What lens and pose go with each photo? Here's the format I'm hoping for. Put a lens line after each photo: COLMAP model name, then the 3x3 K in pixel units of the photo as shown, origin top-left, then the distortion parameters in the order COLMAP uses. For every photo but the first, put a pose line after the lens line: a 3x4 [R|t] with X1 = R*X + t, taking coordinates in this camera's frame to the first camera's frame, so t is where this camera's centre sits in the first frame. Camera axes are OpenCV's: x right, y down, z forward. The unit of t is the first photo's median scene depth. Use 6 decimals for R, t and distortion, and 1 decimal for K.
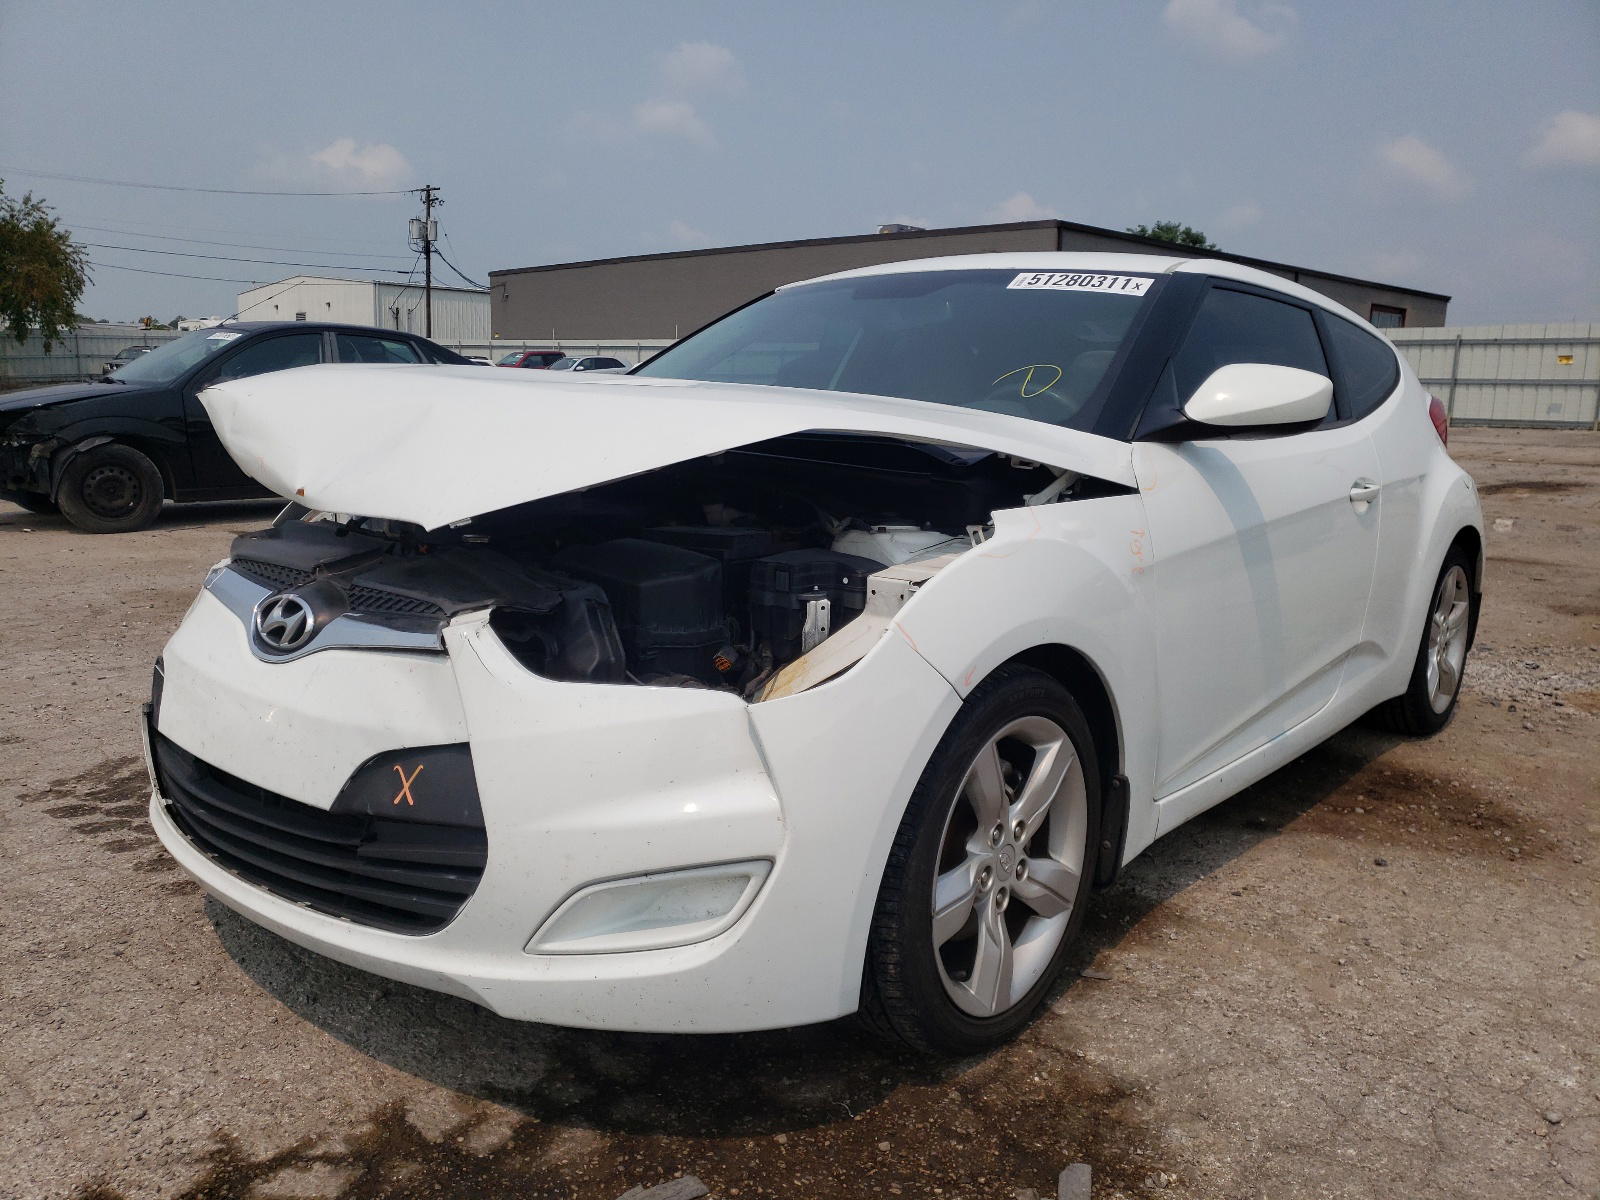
lens RADIAL K [[1226.0, 0, 800.0], [0, 1226.0, 600.0], [0, 0, 1]] dist [0.016246, 0.004600]
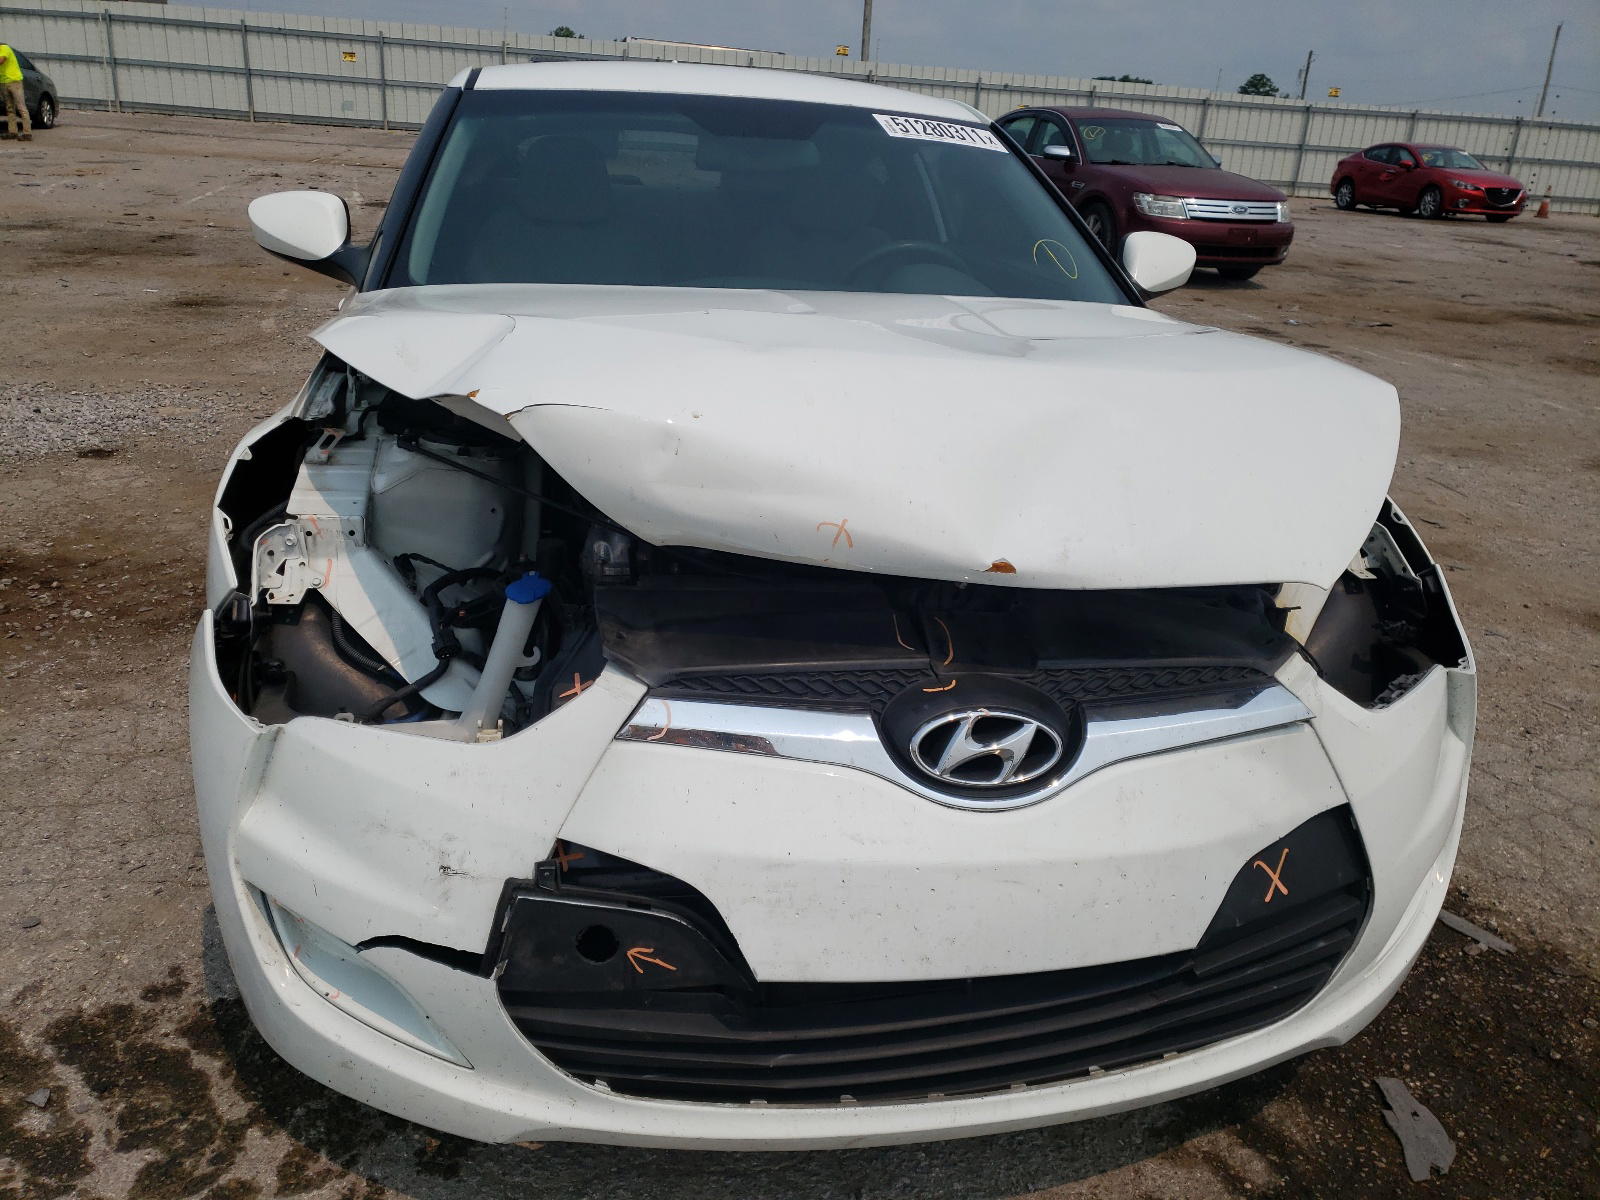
lens RADIAL K [[1226.0, 0, 800.0], [0, 1226.0, 600.0], [0, 0, 1]] dist [0.016246, 0.004600]
pose [[0.613572, -0.267703, 0.742875, -0.980024], [0.085209, 0.957732, 0.274751, -0.262936], [-0.785028, -0.105280, 0.610449, 0.669627]]
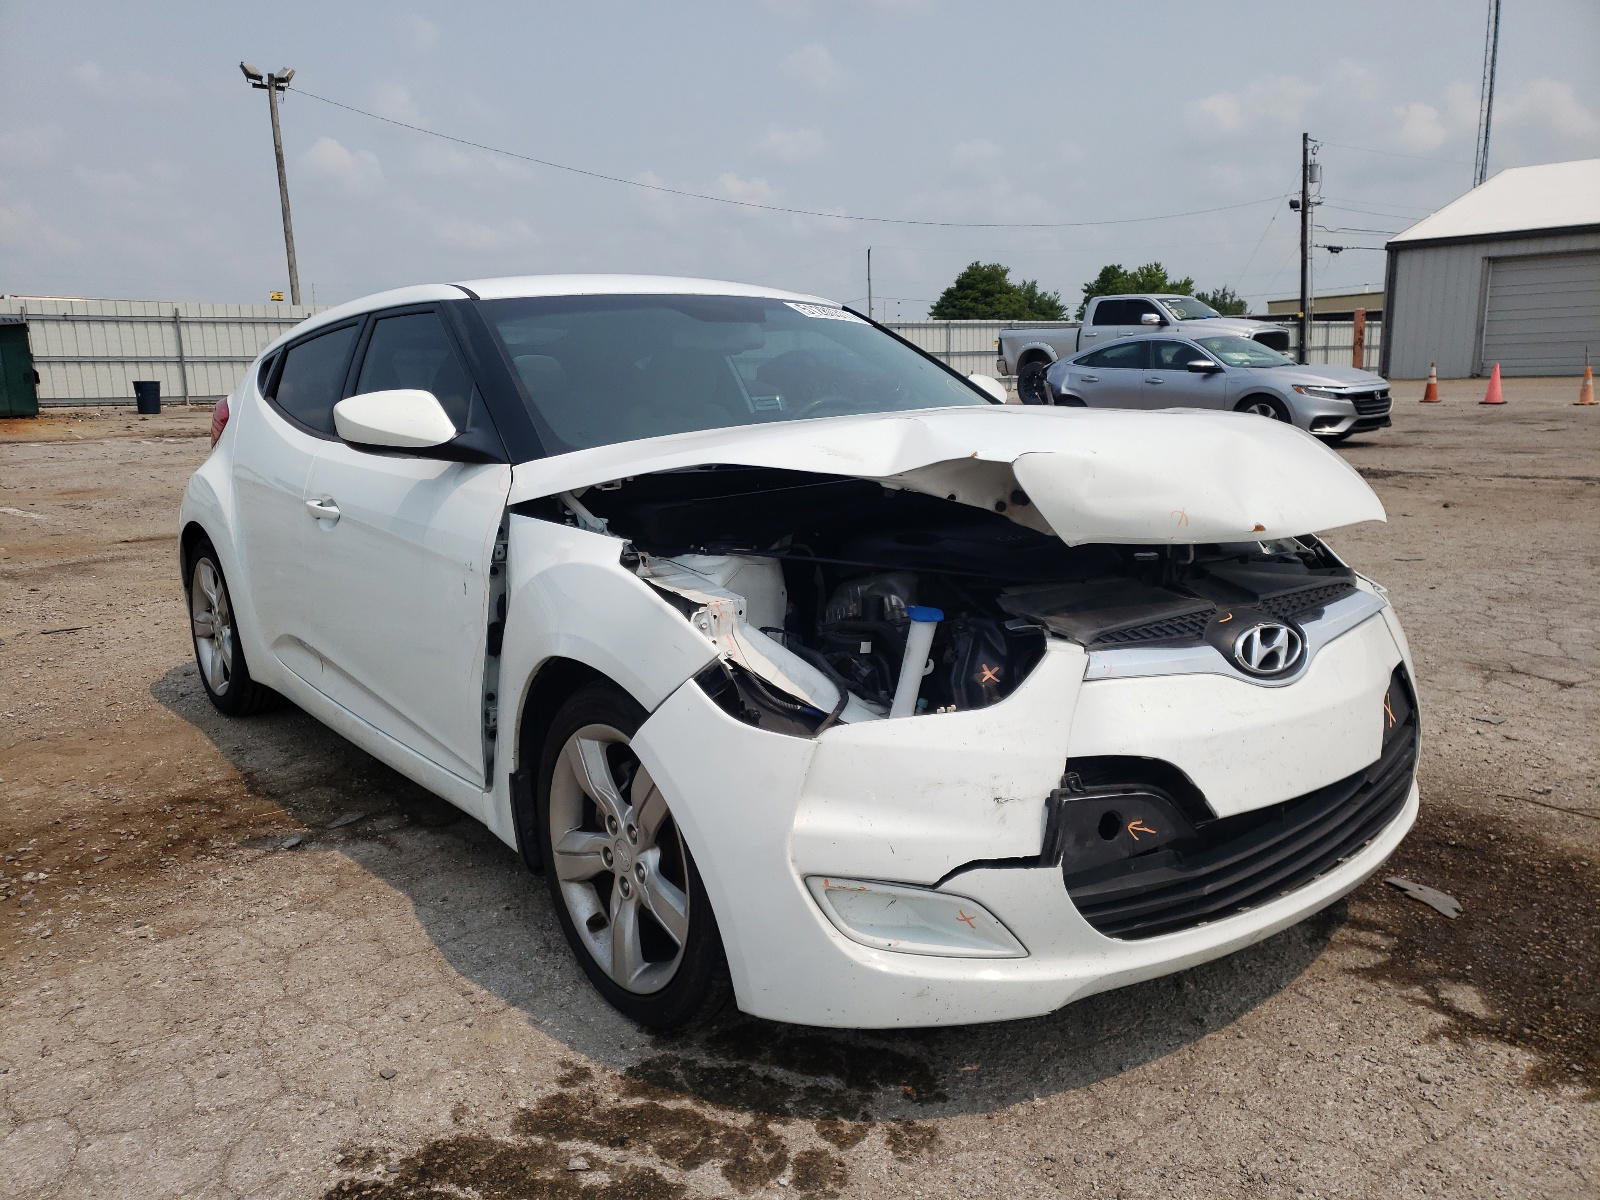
lens RADIAL K [[1176.2, 0, 807.4], [0, 1176.2, 633.3], [0, 0, 1]] dist [0.019371, 0.004814]
pose [[0.215438, -0.225691, 0.950079, -1.479955], [0.187118, 0.964438, 0.186671, -0.261005], [-0.958422, 0.137561, 0.250008, 1.130883]]
